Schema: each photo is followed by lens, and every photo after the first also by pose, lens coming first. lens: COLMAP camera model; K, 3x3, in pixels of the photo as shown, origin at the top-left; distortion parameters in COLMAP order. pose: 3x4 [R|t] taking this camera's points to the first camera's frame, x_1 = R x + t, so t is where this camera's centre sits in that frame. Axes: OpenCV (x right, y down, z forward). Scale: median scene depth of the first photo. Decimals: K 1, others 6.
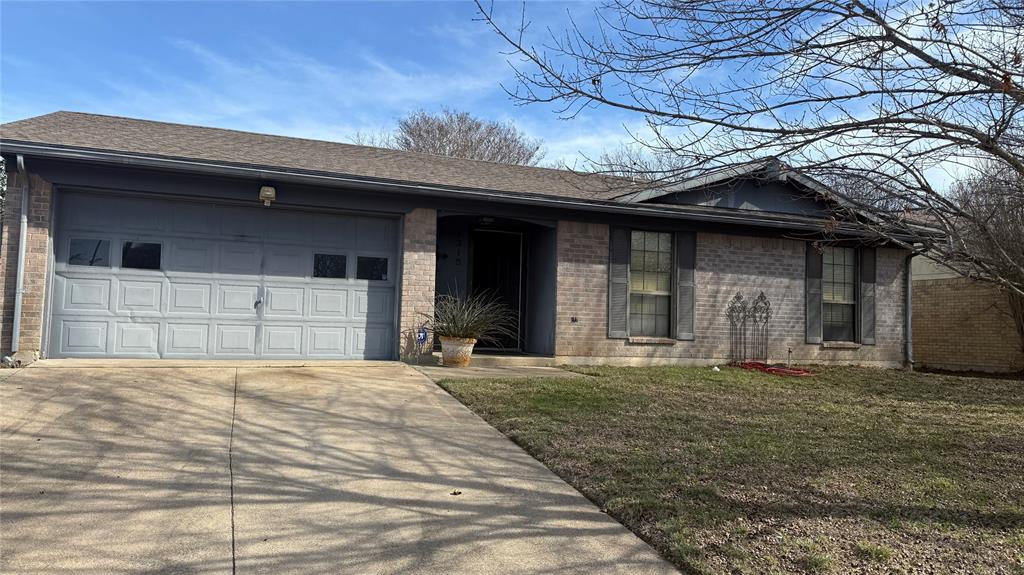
lens RADIAL K [[709.4, 0, 505.2], [0, 709.4, 288.5], [0, 0, 1]] dist [0.073945, -0.110258]
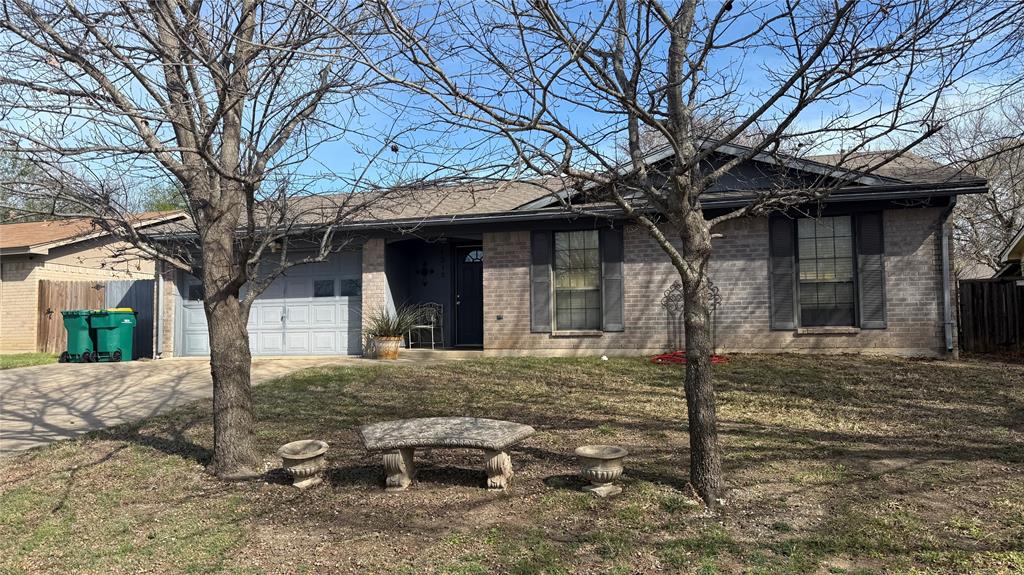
lens RADIAL K [[709.4, 0, 503.9], [0, 709.4, 290.7], [0, 0, 1]] dist [0.073945, -0.110258]
pose [[0.791070, -0.072846, -0.607373, 0.793440], [0.068407, 0.997191, -0.030502, 0.035731], [0.607889, -0.017419, 0.793831, 0.092251]]
